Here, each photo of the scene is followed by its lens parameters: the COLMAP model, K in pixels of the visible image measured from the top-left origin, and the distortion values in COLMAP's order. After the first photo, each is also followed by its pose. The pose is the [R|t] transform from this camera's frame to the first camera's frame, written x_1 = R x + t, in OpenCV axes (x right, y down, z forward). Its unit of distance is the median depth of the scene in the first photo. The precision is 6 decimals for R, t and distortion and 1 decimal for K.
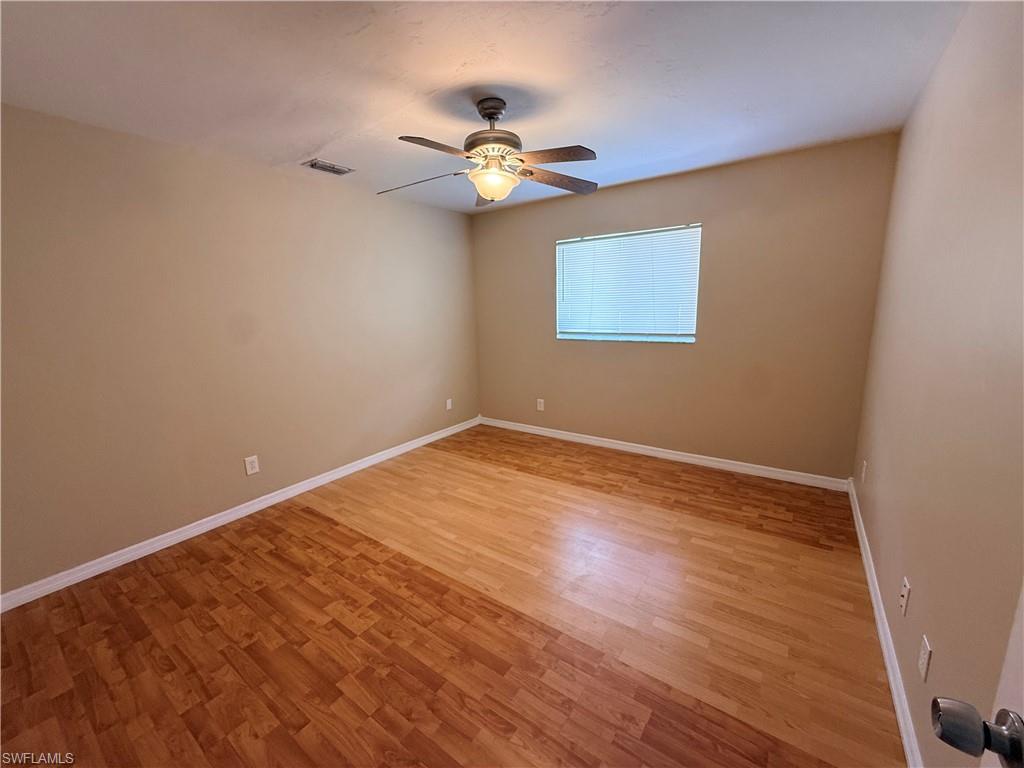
lens RADIAL K [[407.9, 0, 513.9], [0, 407.9, 378.3], [0, 0, 1]] dist [0.000844, -0.000650]
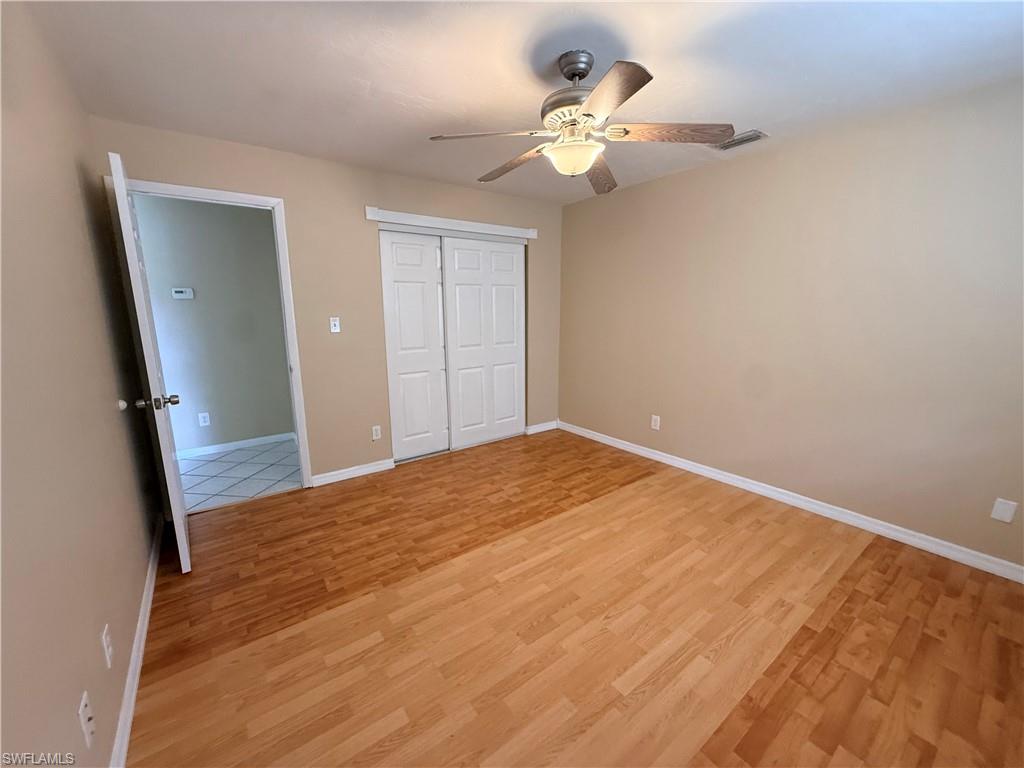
lens RADIAL K [[407.9, 0, 511.1], [0, 407.9, 389.7], [0, 0, 1]] dist [0.000844, -0.000650]
pose [[-0.309887, 0.223703, -0.924082, 0.691505], [-0.156380, 0.946697, 0.281620, -0.182880], [0.937825, 0.231778, -0.258386, 0.962310]]
